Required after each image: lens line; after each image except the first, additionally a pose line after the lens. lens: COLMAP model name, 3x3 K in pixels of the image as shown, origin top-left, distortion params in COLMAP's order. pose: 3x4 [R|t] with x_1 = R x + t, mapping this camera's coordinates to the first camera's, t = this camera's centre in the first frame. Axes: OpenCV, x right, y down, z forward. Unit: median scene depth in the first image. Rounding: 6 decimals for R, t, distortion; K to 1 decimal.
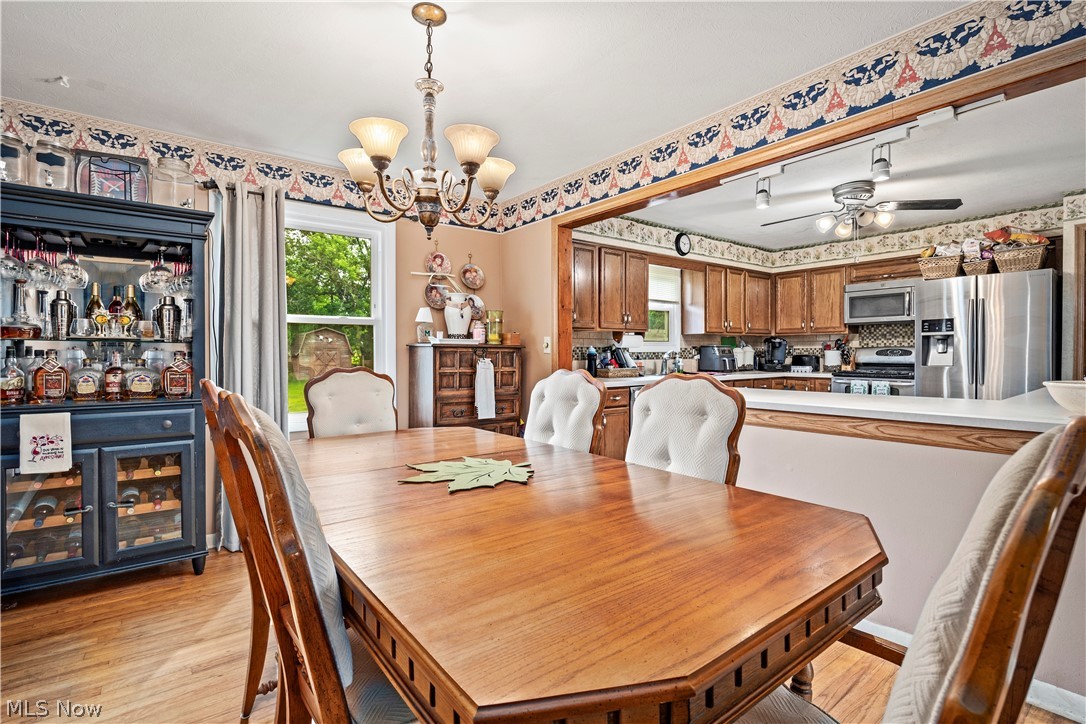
lens RADIAL K [[491.0, 0, 540.6], [0, 491.0, 356.6], [0, 0, 1]] dist [-0.001319, 0.000184]
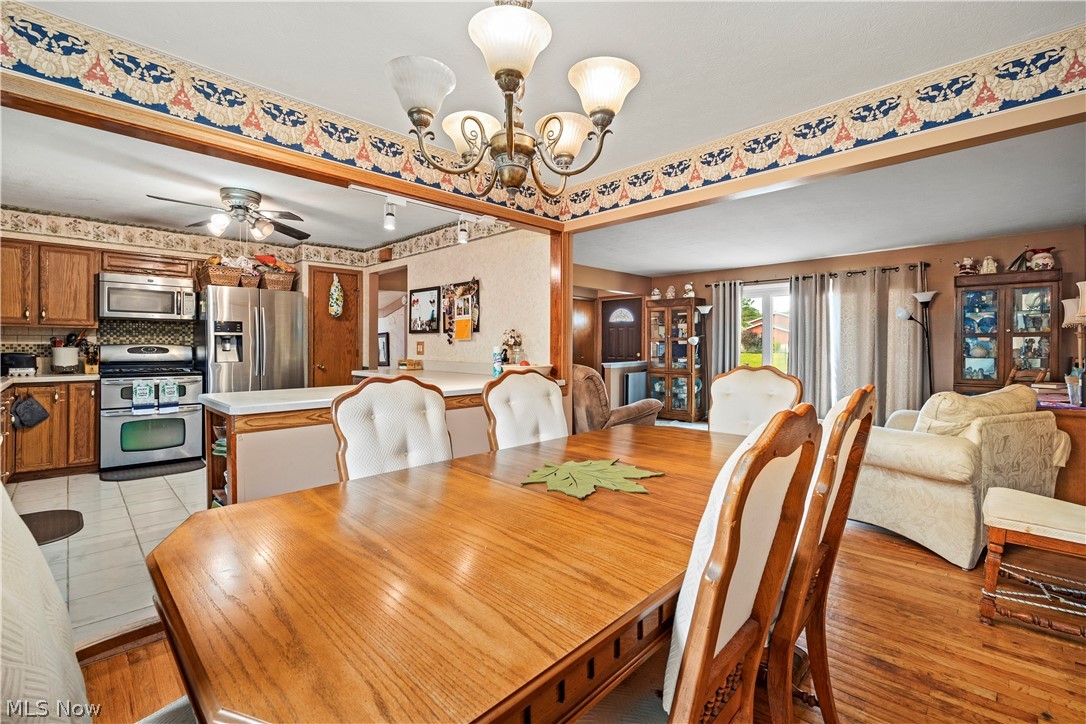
lens RADIAL K [[477.9, 0, 540.5], [0, 477.9, 348.2], [0, 0, 1]] dist [-0.001049, -0.000114]
pose [[-0.089486, 0.006454, 0.995967, -0.339562], [0.000467, 0.999979, -0.006438, -0.007434], [-0.995988, -0.000111, -0.089487, 0.364638]]
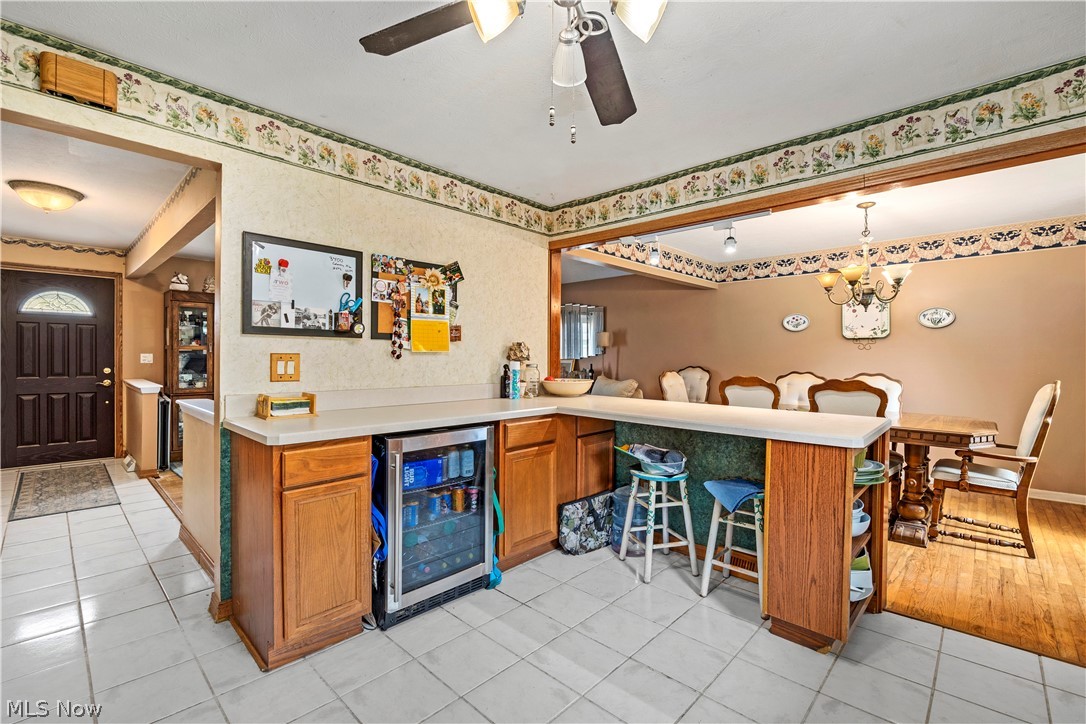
lens RADIAL K [[478.3, 0, 544.0], [0, 478.3, 358.1], [0, 0, 1]] dist [-0.002760, -0.000237]
pose [[-0.993481, 0.005570, -0.113858, 0.588714], [0.004920, 0.999970, 0.005990, -0.026737], [0.113888, 0.005391, -0.993479, 1.094645]]
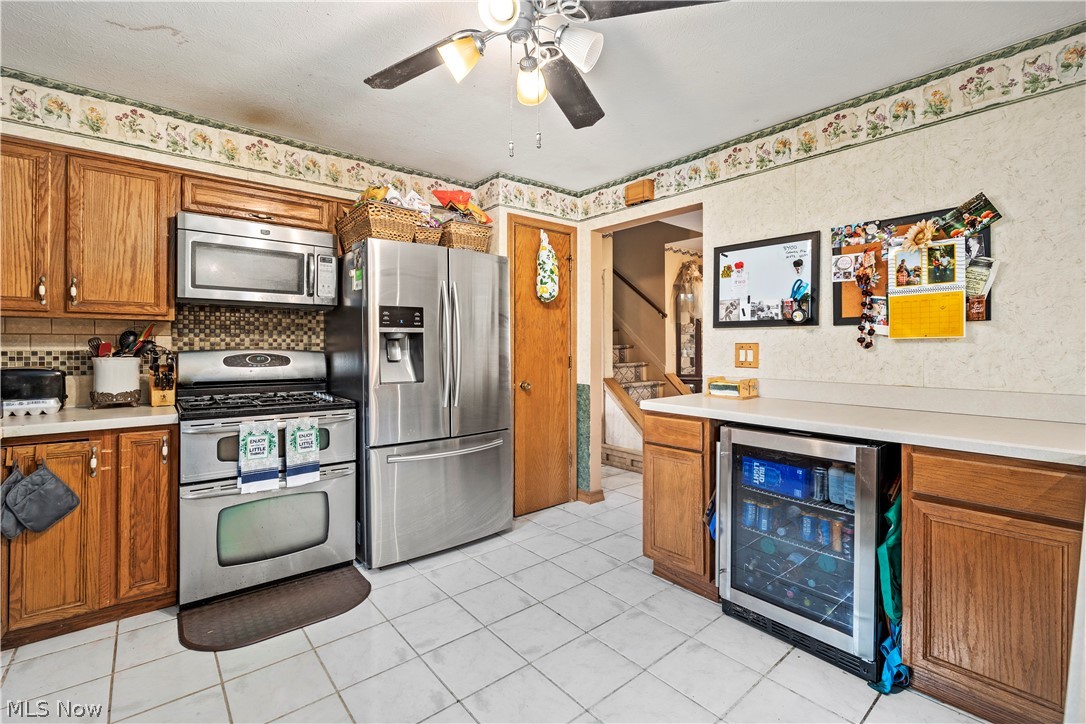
lens RADIAL K [[477.1, 0, 546.0], [0, 477.1, 345.0], [0, 0, 1]] dist [-0.004147, -0.000441]
pose [[-0.010107, 0.012752, 0.999868, 0.219740], [0.003316, 0.999914, -0.012719, -0.021153], [-0.999943, 0.003187, -0.010149, 0.801079]]
